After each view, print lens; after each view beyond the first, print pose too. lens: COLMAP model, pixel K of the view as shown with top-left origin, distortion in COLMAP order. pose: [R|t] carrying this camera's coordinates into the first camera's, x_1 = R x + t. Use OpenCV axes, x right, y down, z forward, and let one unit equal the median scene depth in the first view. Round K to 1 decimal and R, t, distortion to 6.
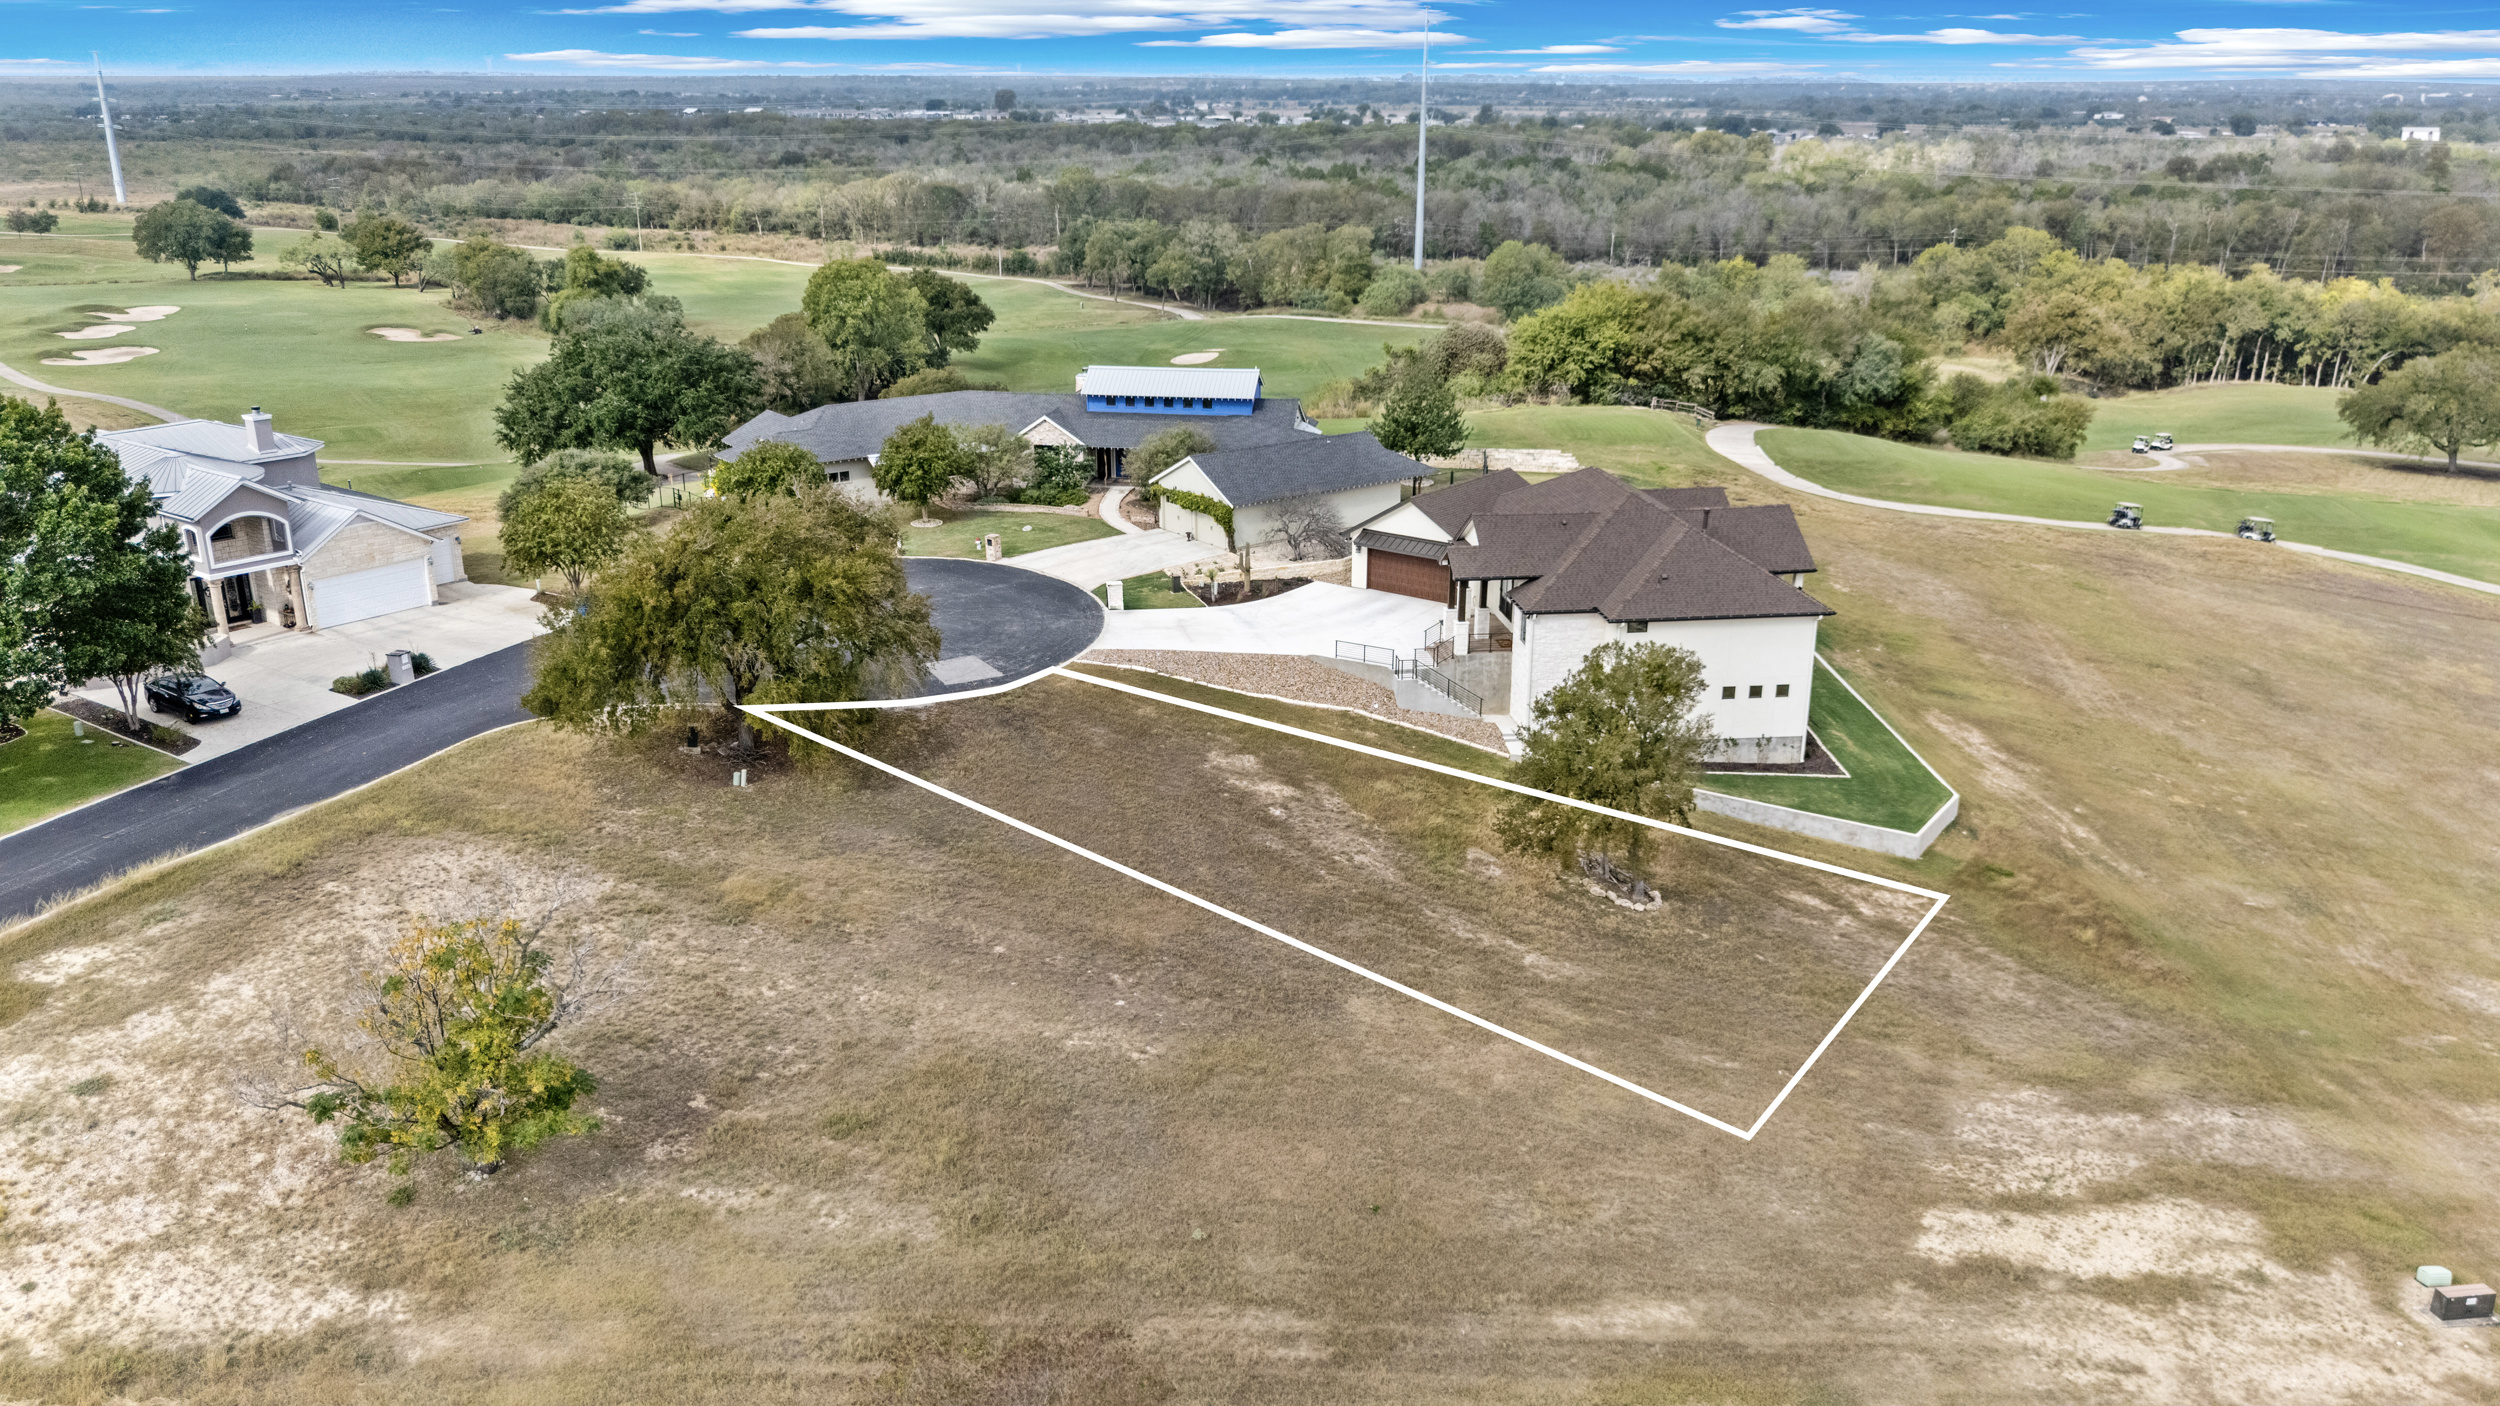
lens RADIAL K [[1844.8, 0, 1250.0], [0, 1844.8, 716.8], [0, 0, 1]] dist [0.061715, -0.049207]
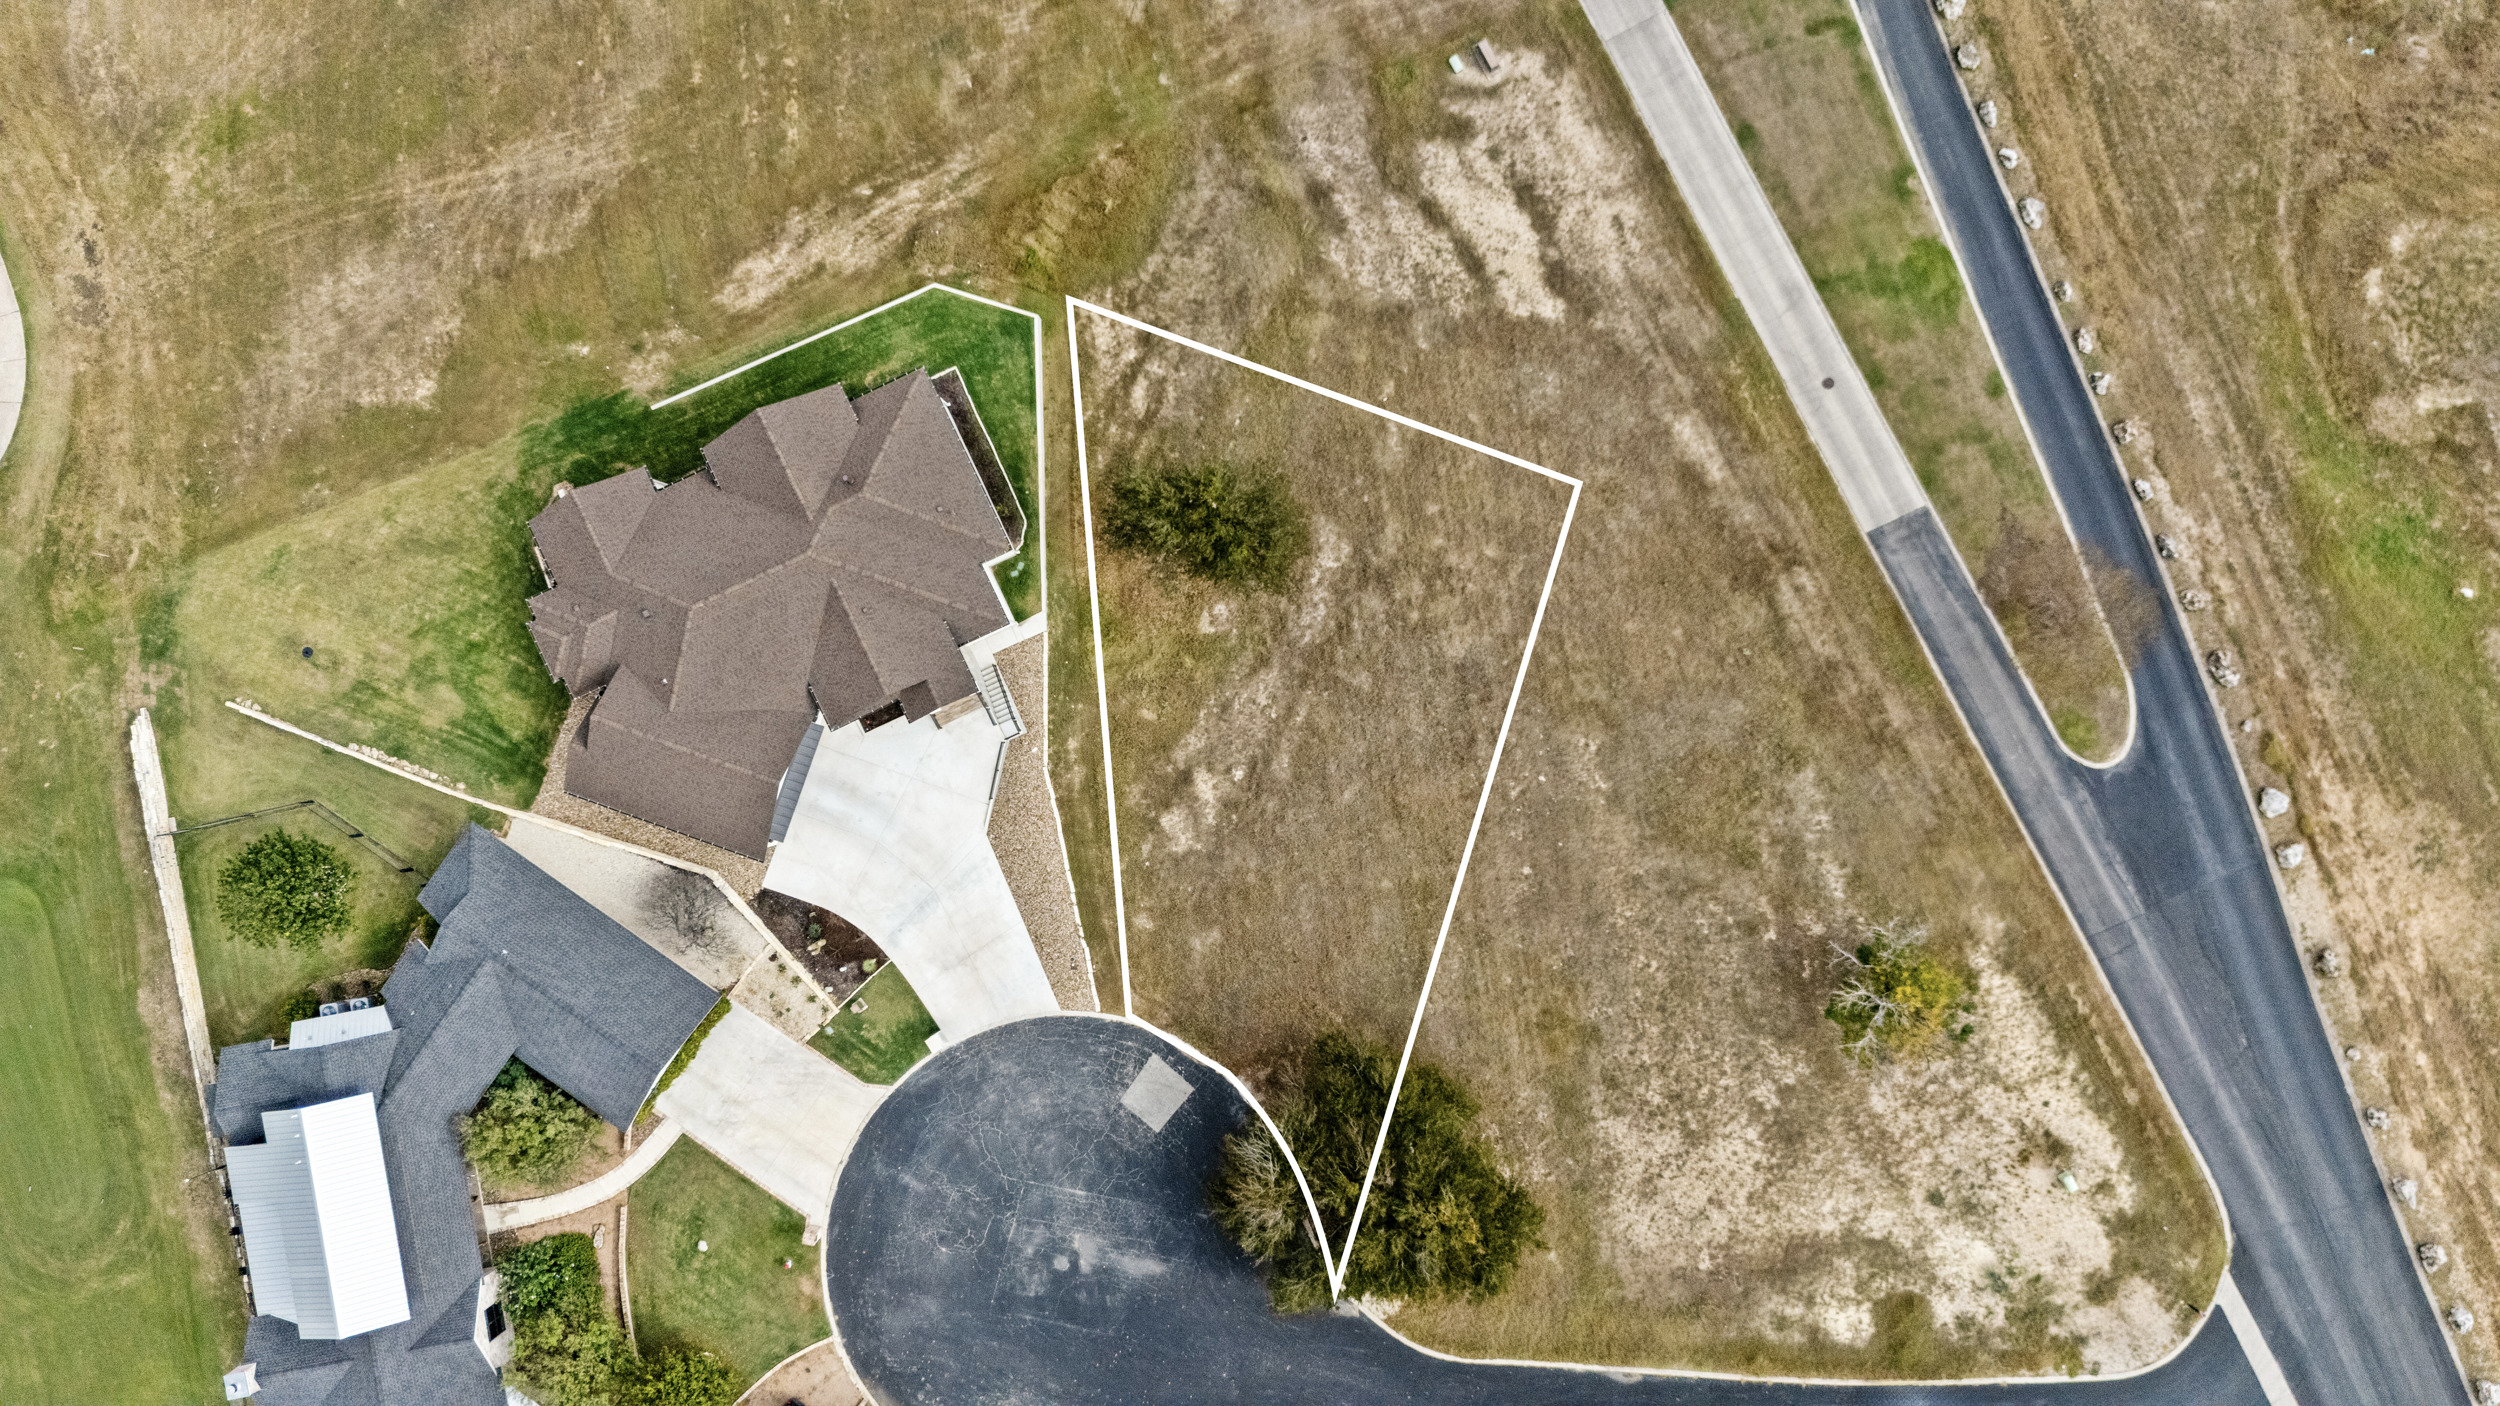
lens RADIAL K [[1844.8, 0, 1240.4], [0, 1844.8, 714.1], [0, 0, 1]] dist [0.061715, -0.049207]
pose [[-0.319505, -0.947529, 0.010248, 0.036766], [0.328242, -0.100524, 0.939230, -1.044221], [-0.888917, 0.303452, 0.343136, 0.484403]]
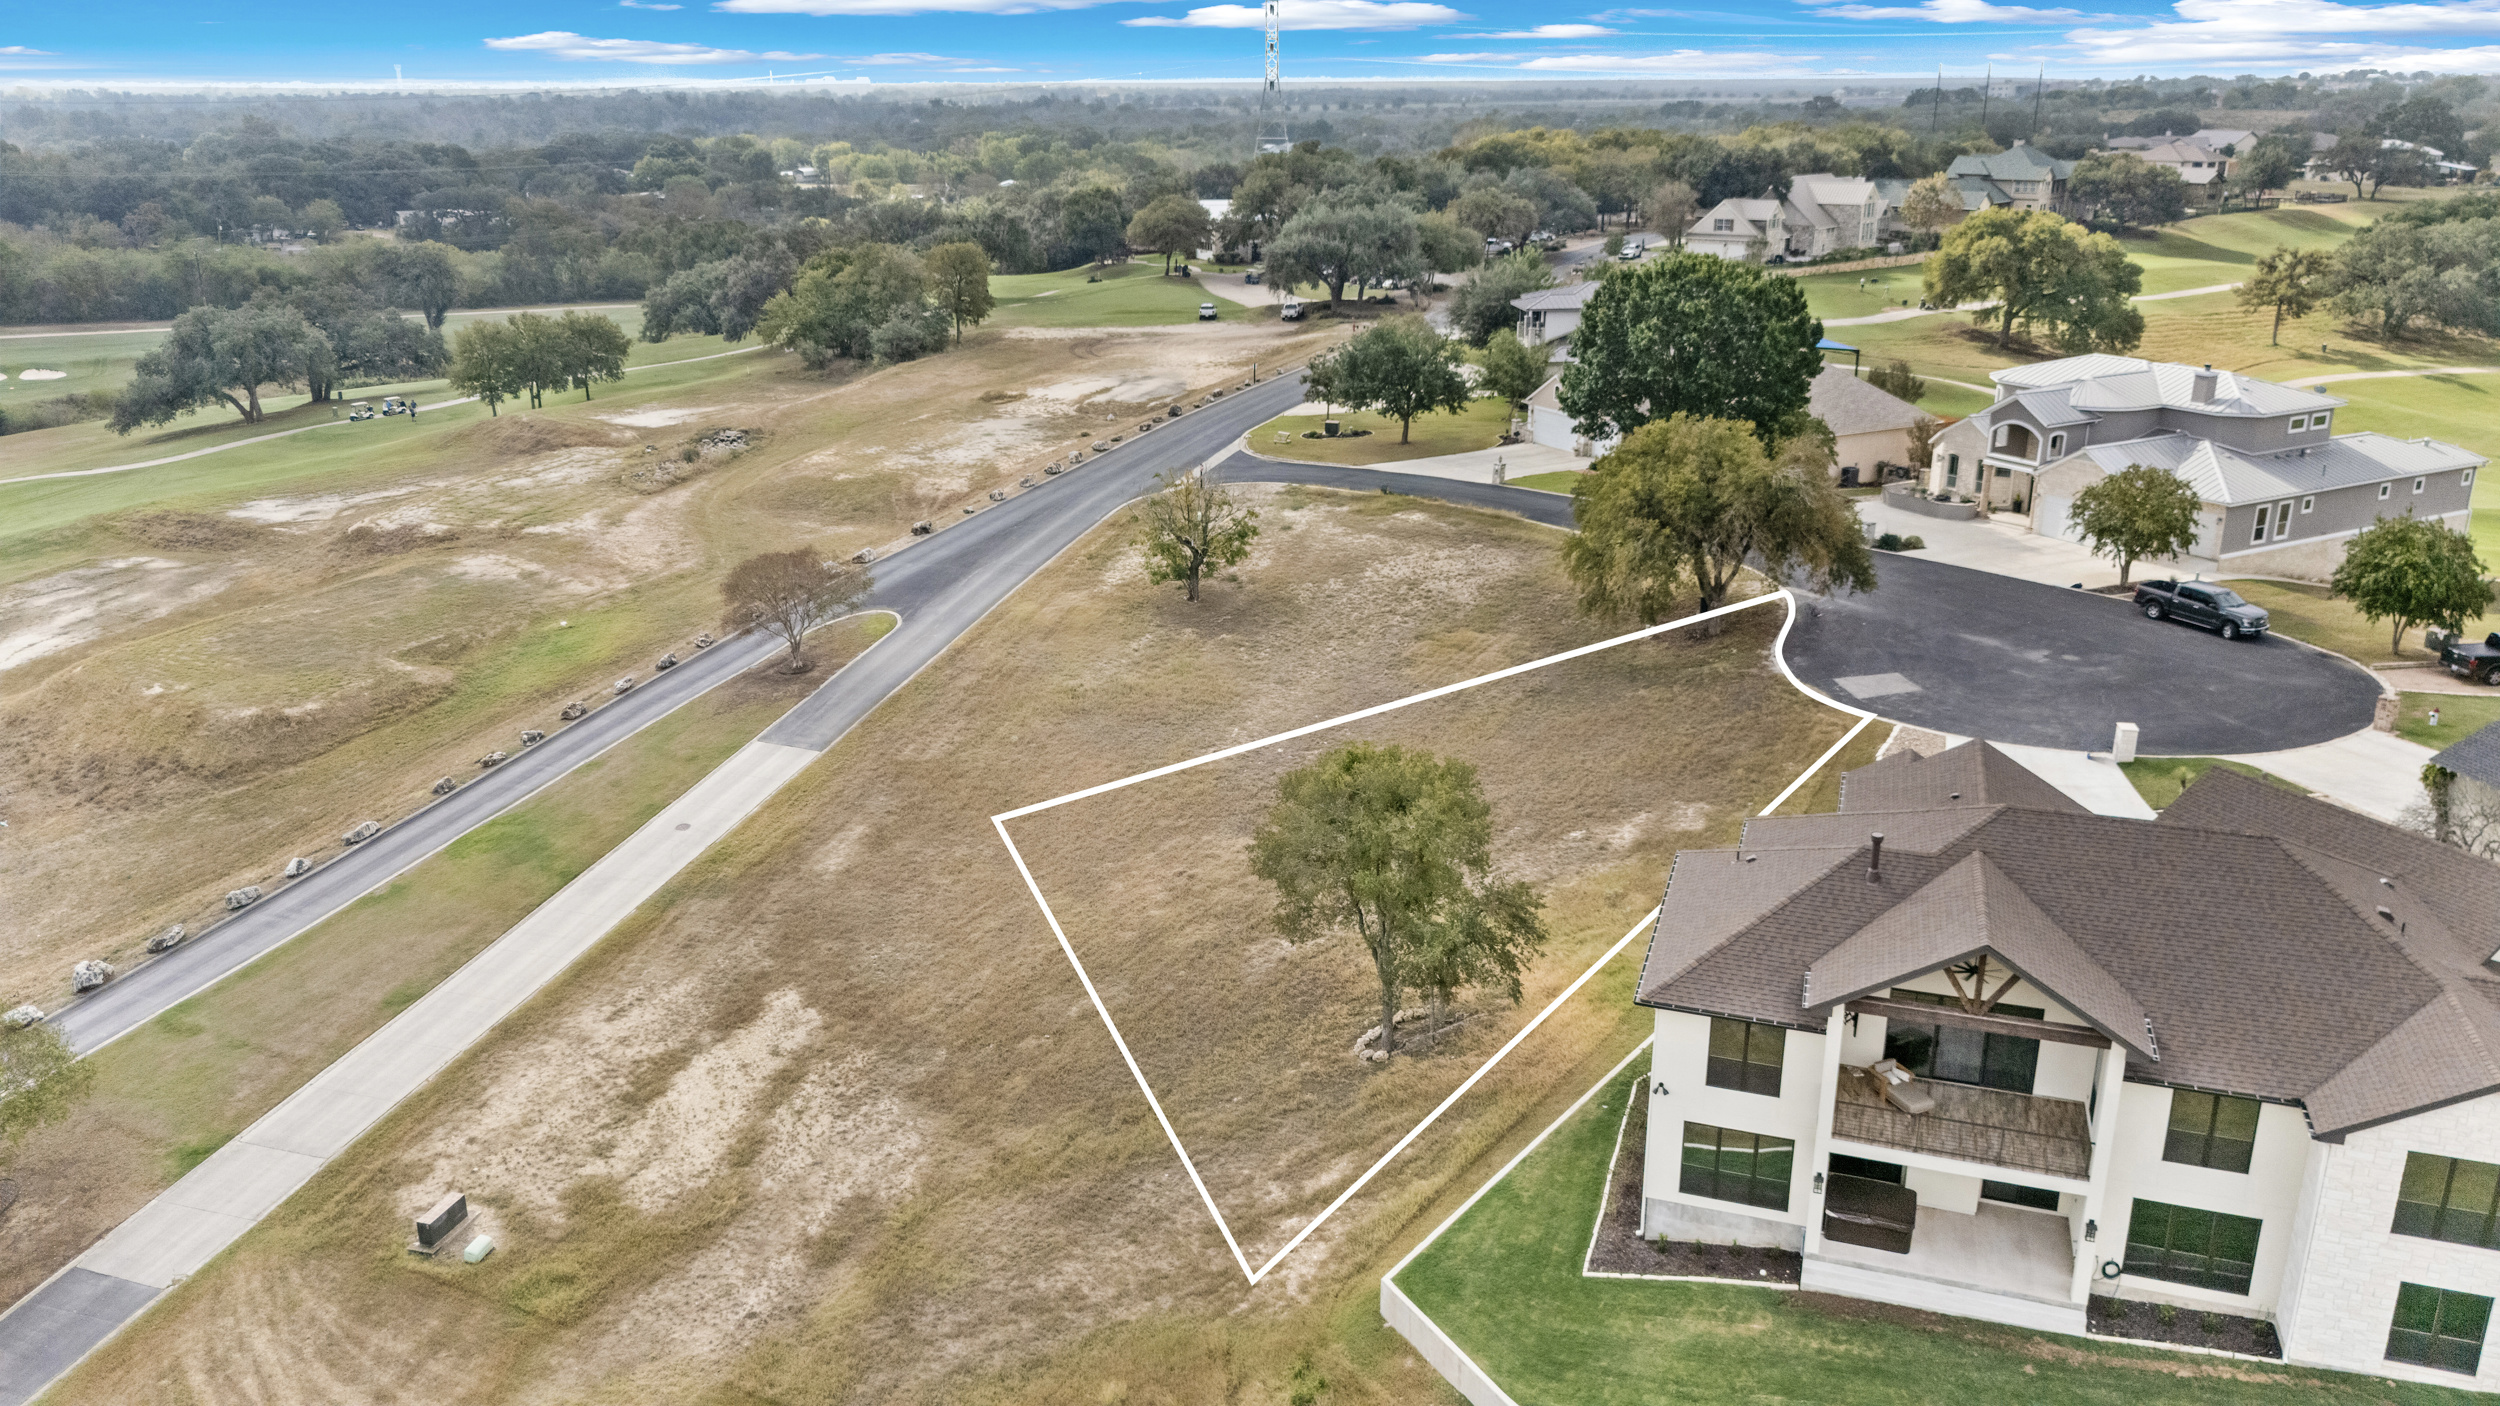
lens RADIAL K [[1844.8, 0, 1247.3], [0, 1844.8, 694.6], [0, 0, 1]] dist [0.061715, -0.049207]
pose [[-0.428016, 0.286410, -0.857188, 0.801962], [-0.290448, 0.854553, 0.430558, -0.337051], [0.855829, 0.433254, -0.282575, 0.981522]]
